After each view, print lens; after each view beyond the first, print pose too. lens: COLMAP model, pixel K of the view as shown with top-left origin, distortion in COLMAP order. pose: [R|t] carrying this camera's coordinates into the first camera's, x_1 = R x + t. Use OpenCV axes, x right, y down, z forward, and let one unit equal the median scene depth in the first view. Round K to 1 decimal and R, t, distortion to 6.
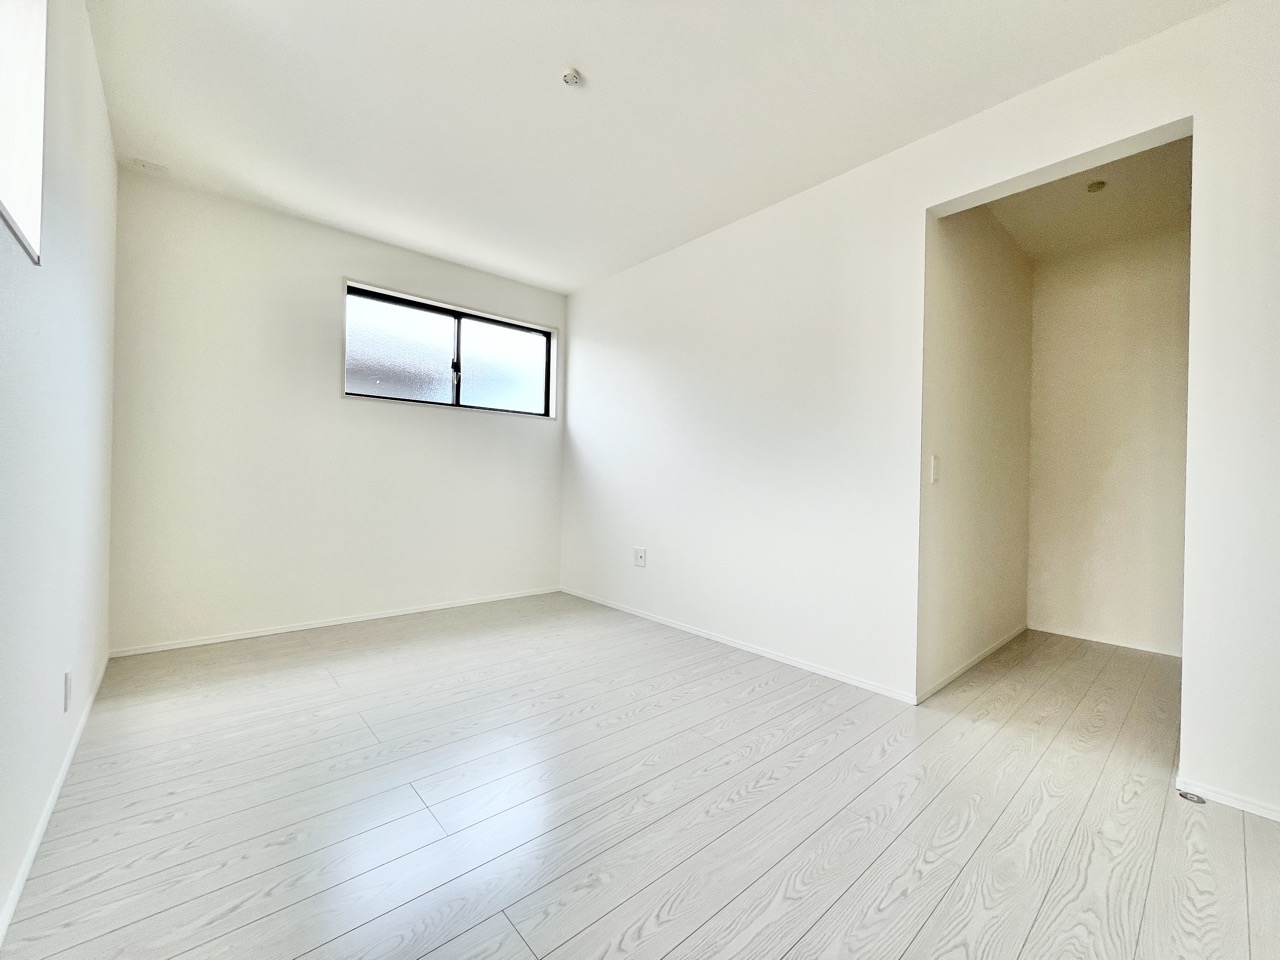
lens RADIAL K [[520.0, 0, 643.0], [0, 520.0, 474.4], [0, 0, 1]] dist [-0.002088, -0.000298]
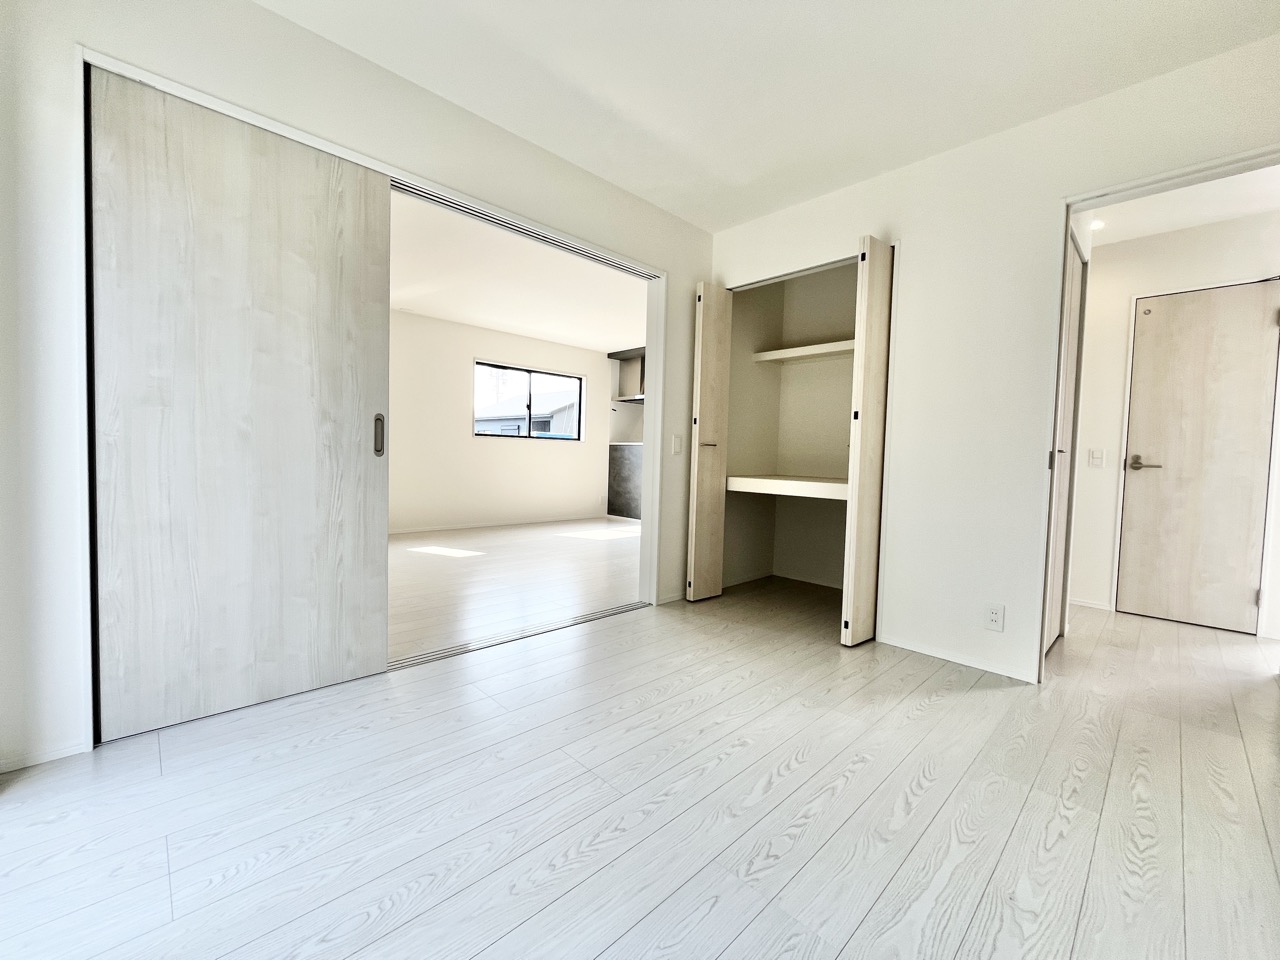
lens RADIAL K [[520.0, 0, 641.9], [0, 520.0, 459.0], [0, 0, 1]] dist [-0.002088, -0.000298]
pose [[0.998937, 0.010428, 0.044896, 0.220829], [-0.011199, 0.999793, 0.016963, 0.006560], [-0.044710, -0.017447, 0.998848, 0.197260]]
